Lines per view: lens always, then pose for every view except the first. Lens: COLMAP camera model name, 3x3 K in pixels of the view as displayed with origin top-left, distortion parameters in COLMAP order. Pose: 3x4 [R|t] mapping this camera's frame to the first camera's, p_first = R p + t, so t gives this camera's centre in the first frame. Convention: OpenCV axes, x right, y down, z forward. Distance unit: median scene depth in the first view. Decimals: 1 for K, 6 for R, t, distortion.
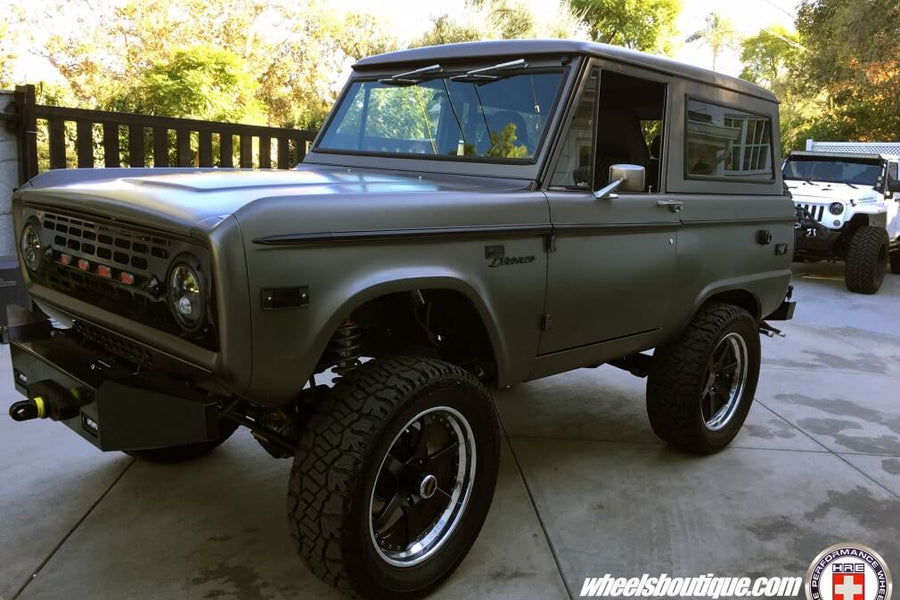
lens RADIAL K [[786.2, 0, 450.0], [0, 786.2, 300.0], [0, 0, 1]] dist [0.002764, 0.001433]
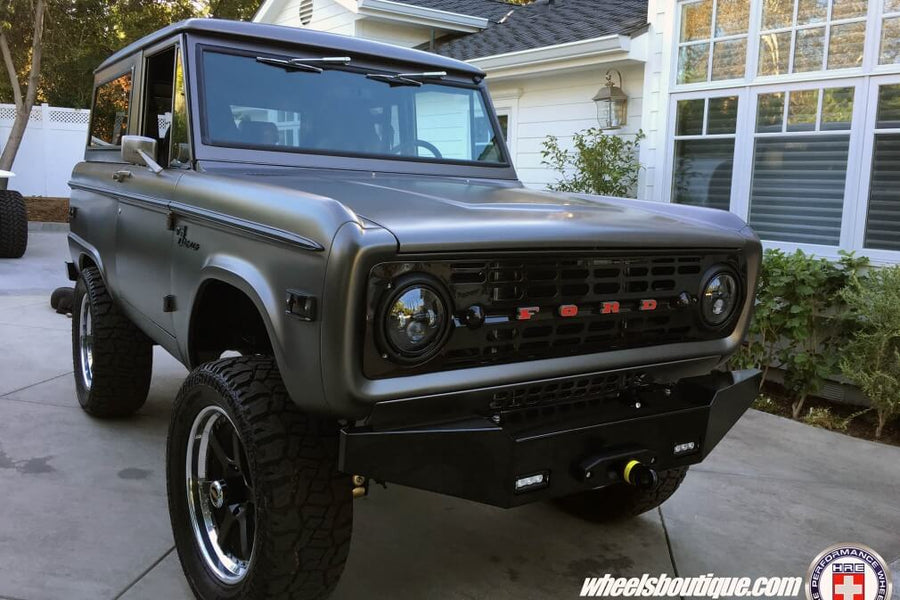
lens RADIAL K [[786.2, 0, 450.0], [0, 786.2, 300.0], [0, 0, 1]] dist [0.002764, 0.001433]
pose [[0.197270, -0.193085, 0.961147, -2.484732], [0.126334, 0.977245, 0.170390, -0.411608], [-0.972175, 0.087813, 0.217174, 1.805820]]
